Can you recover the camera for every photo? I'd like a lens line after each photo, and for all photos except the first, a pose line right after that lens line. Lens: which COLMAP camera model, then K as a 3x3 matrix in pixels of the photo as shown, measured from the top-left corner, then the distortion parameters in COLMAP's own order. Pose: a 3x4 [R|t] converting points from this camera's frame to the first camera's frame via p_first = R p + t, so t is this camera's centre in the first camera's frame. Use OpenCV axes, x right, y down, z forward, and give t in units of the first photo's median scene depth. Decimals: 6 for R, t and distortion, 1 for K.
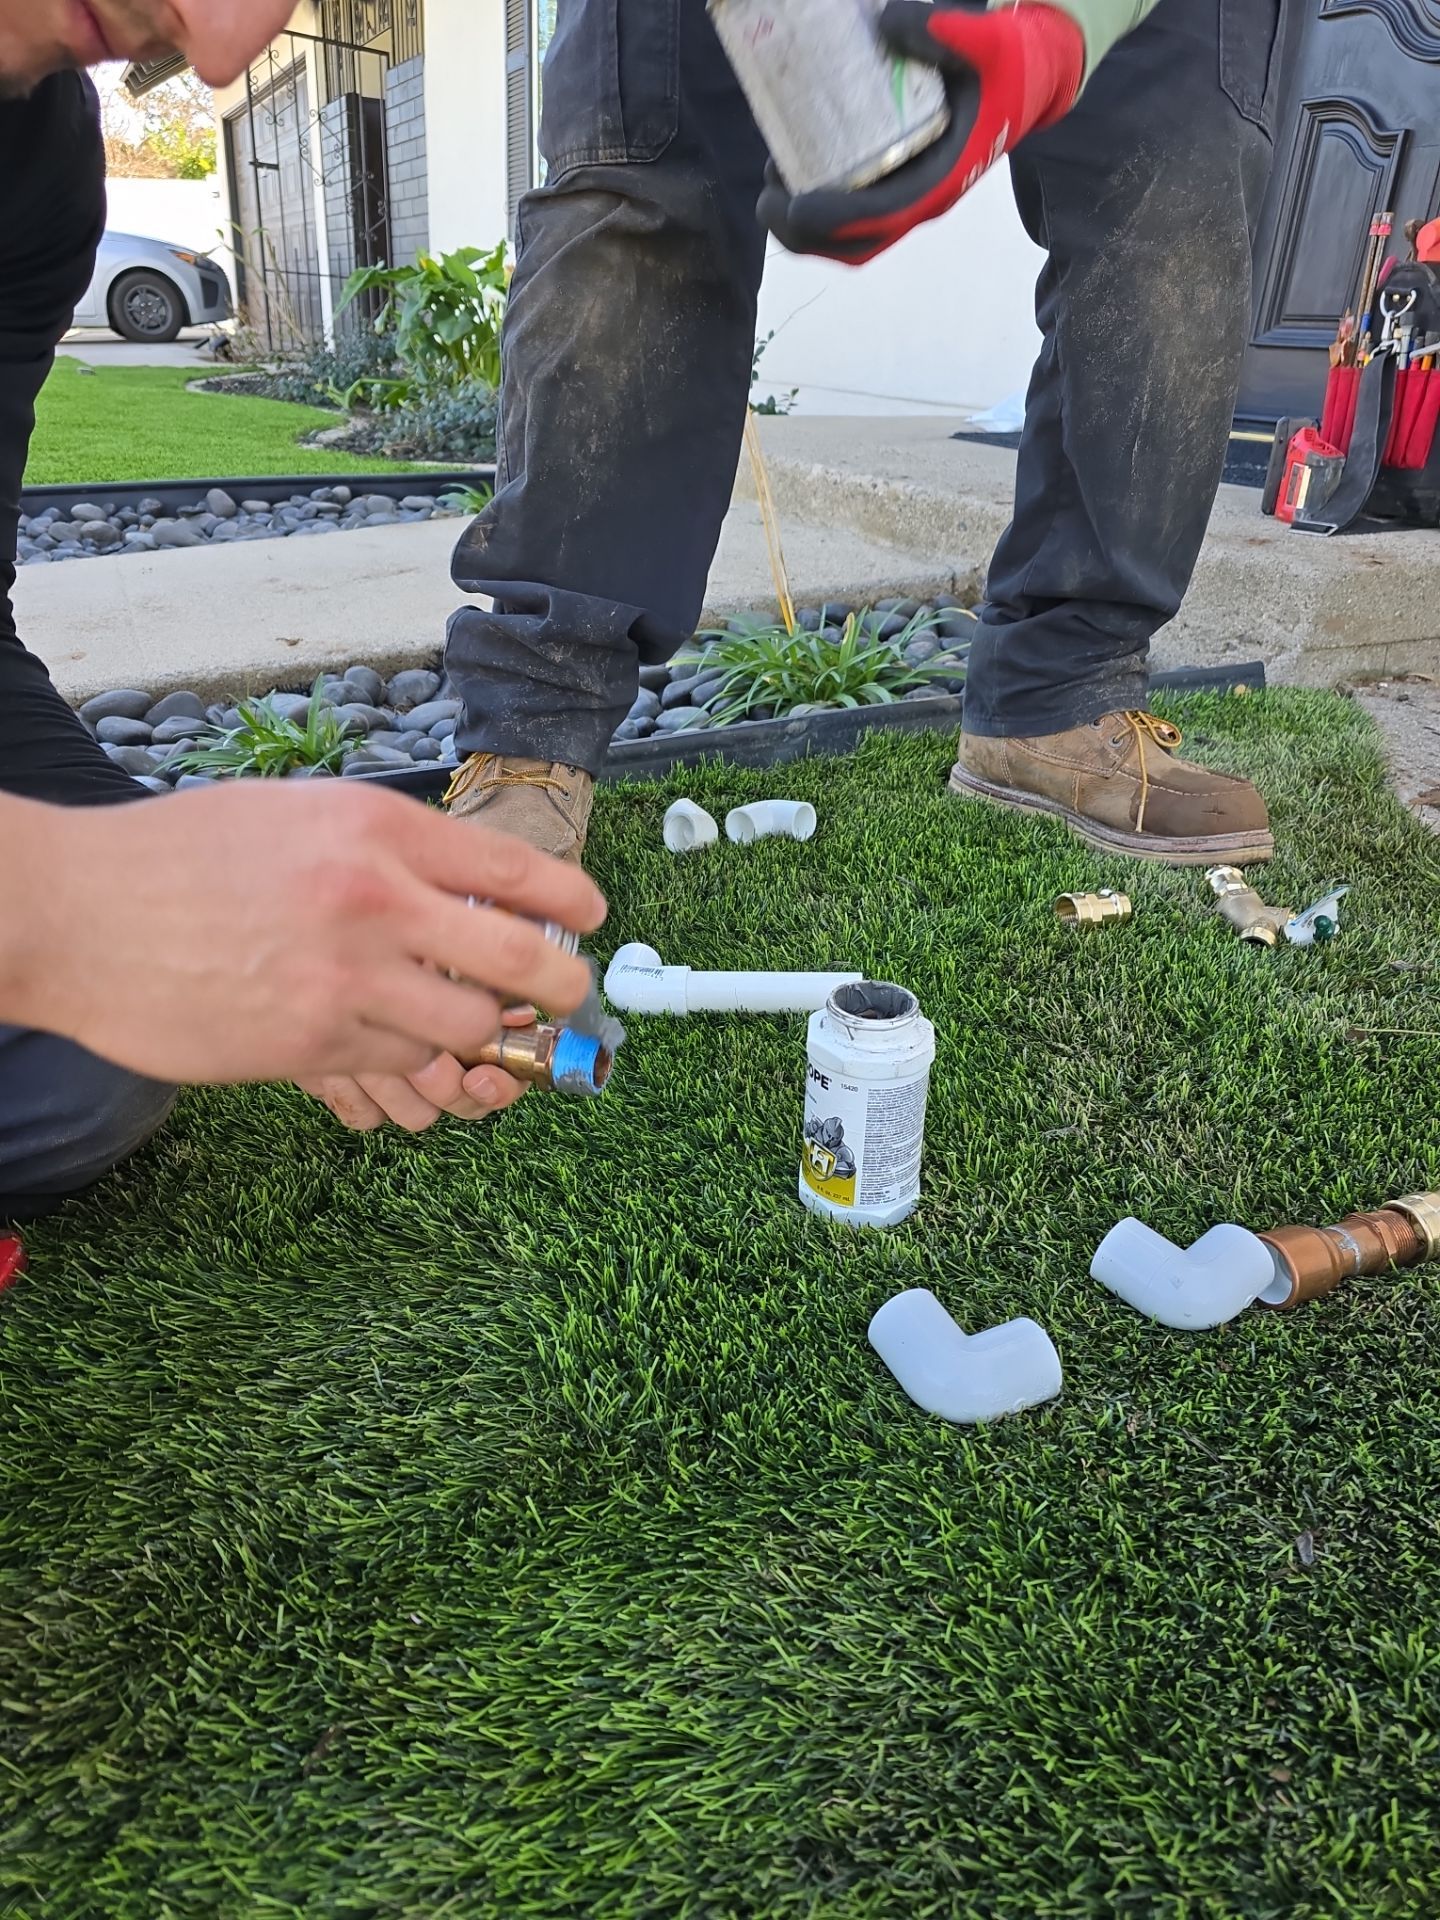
lens RADIAL K [[1308.3, 0, 720.0], [0, 1308.3, 960.0], [0, 0, 1]] dist [0.056232, -0.057470]
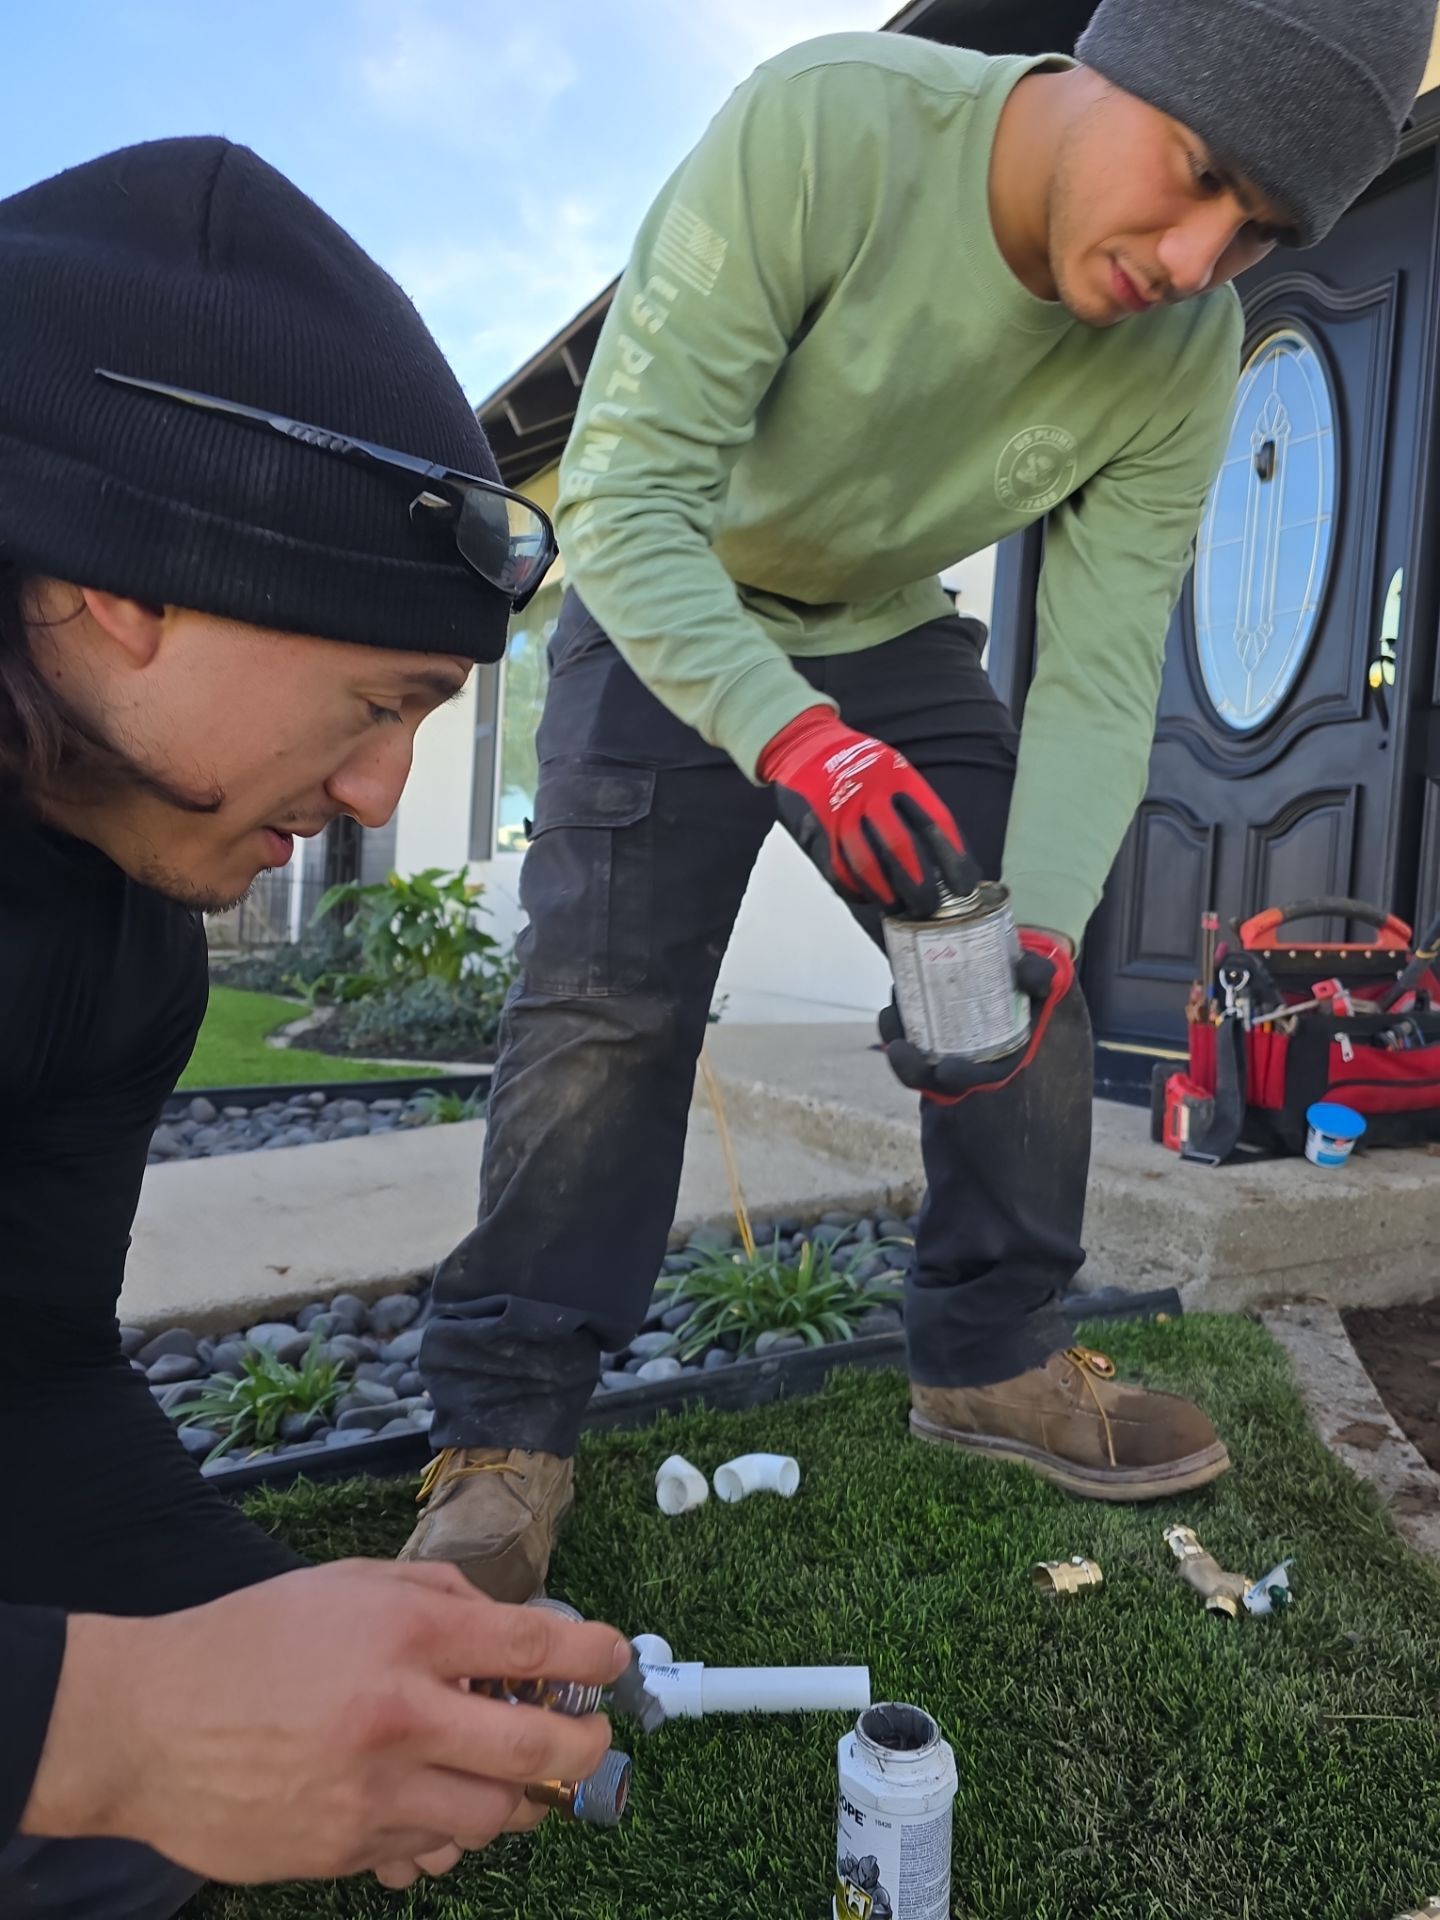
lens RADIAL K [[1308.3, 0, 720.0], [0, 1308.3, 960.0], [0, 0, 1]] dist [0.056232, -0.057470]
pose [[0.998227, -0.000604, 0.059516, -0.064201], [0.023930, 0.919636, -0.392042, -0.085455], [-0.054496, 0.392772, 0.918020, -0.176890]]
